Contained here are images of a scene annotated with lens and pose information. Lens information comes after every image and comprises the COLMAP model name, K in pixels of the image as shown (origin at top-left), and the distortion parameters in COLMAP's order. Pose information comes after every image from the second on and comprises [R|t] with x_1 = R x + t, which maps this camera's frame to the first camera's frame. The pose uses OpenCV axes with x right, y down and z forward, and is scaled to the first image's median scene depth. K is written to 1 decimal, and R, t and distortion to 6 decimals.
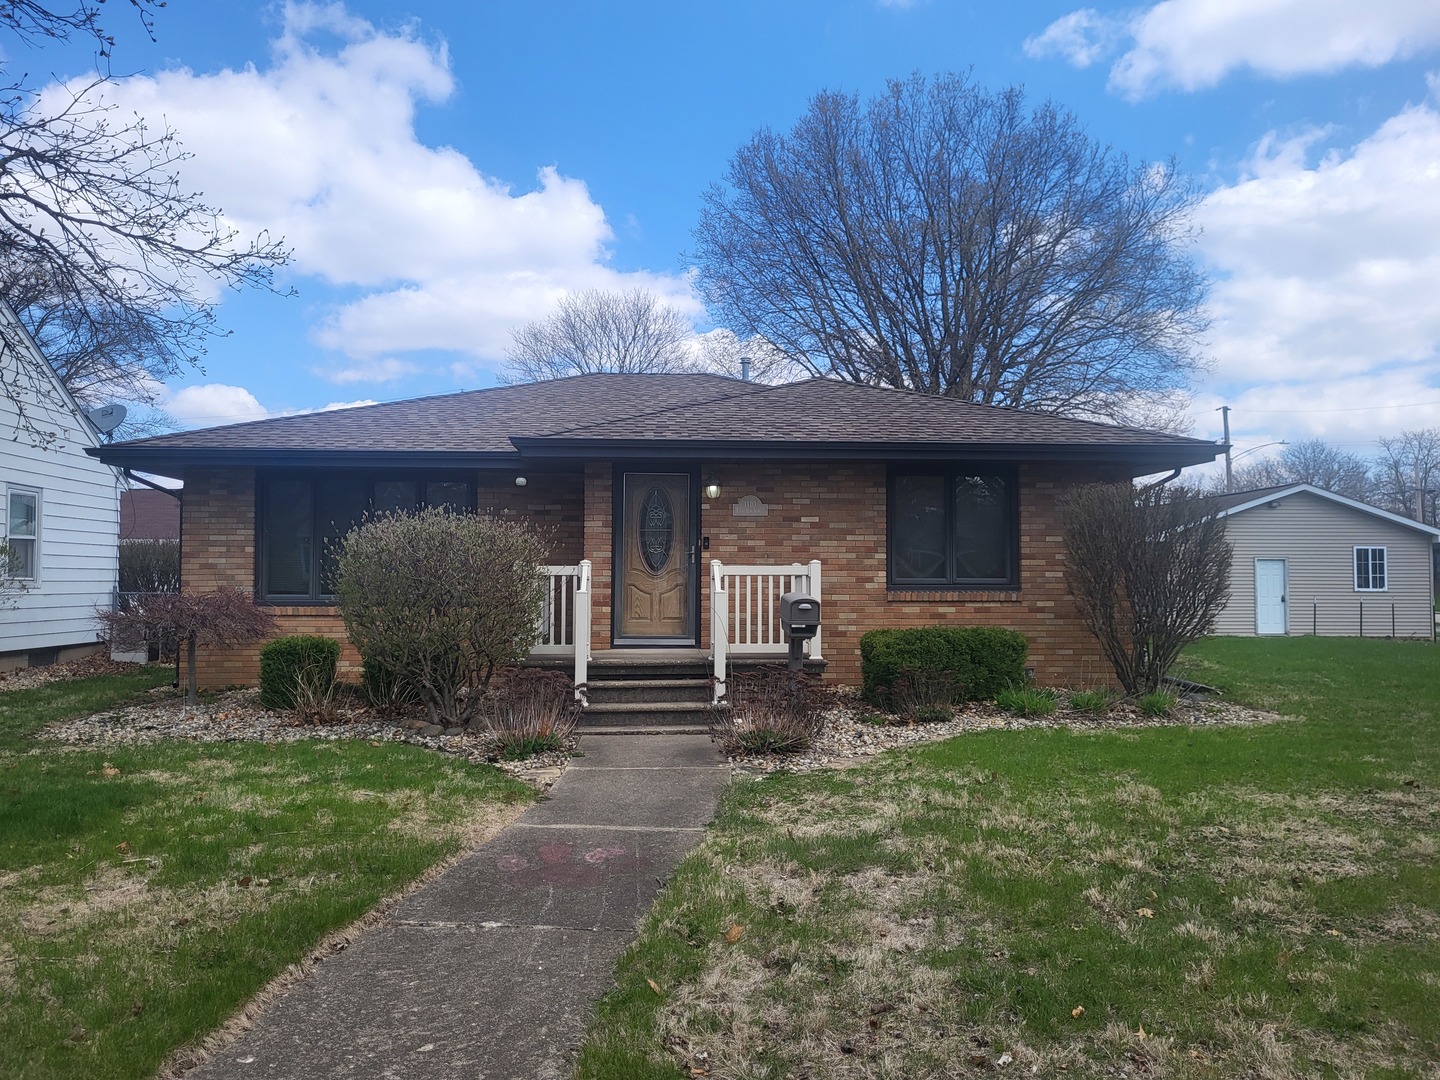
lens RADIAL K [[1095.8, 0, 728.0], [0, 1095.8, 536.7], [0, 0, 1]] dist [0.047053, -0.038953]
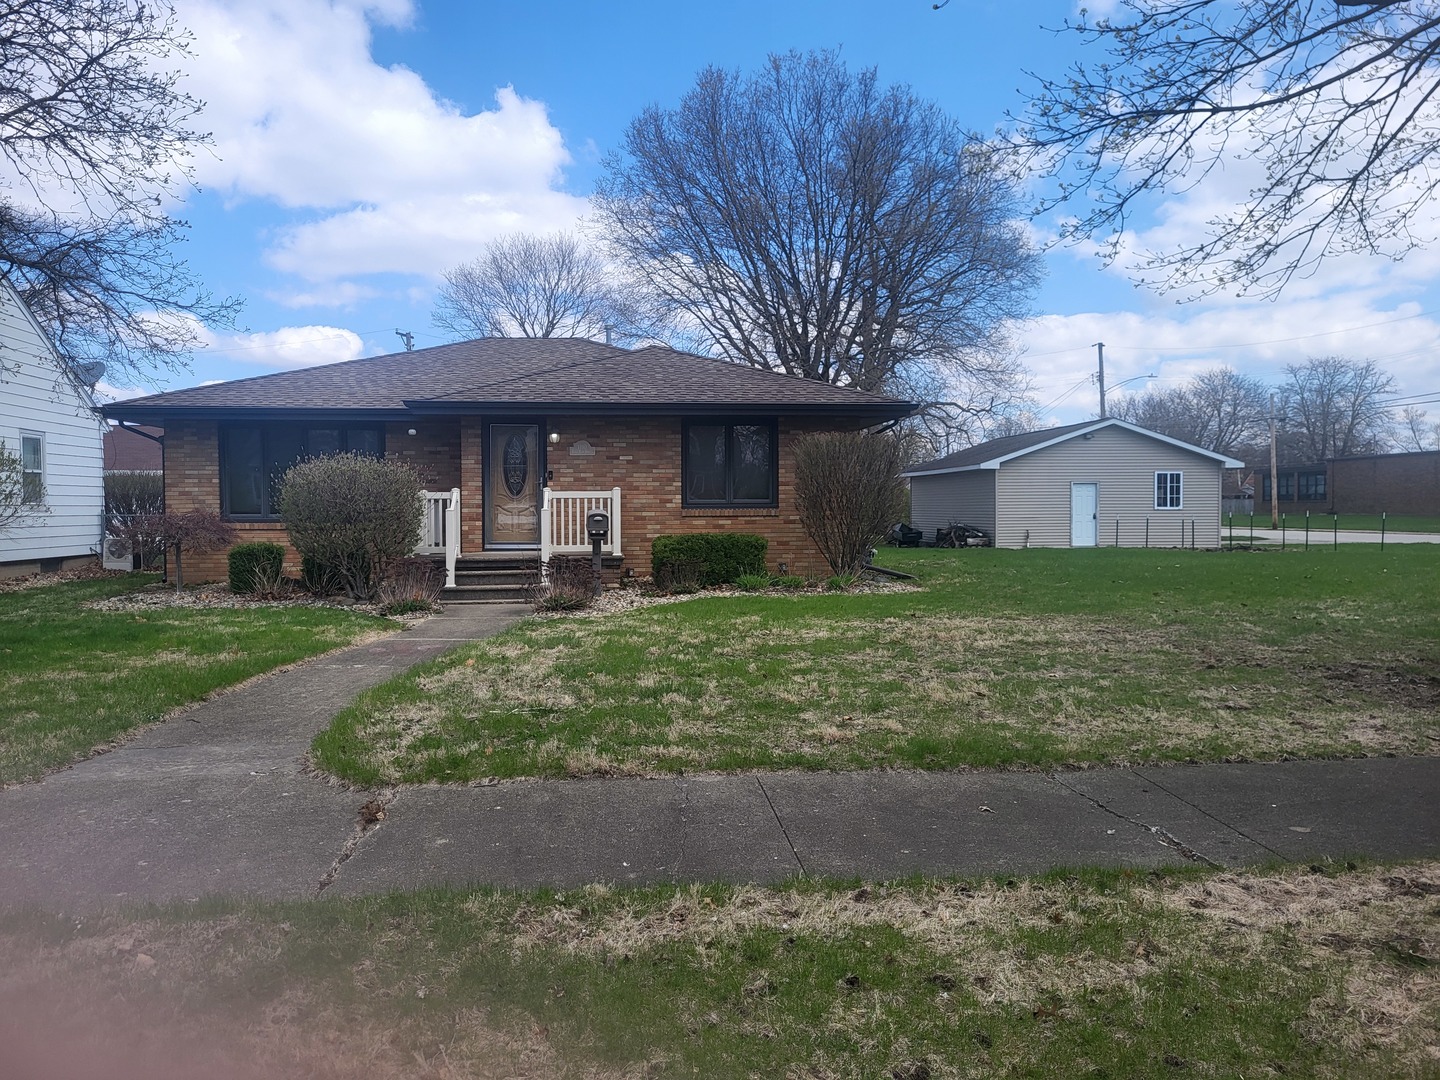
lens RADIAL K [[1112.8, 0, 720.0], [0, 1112.8, 540.0], [0, 0, 1]] dist [0.056439, -0.048323]
pose [[0.999621, -0.006485, 0.026740, 0.154964], [0.004588, 0.997506, 0.070437, -0.010732], [-0.027130, -0.070288, 0.997158, -0.415354]]
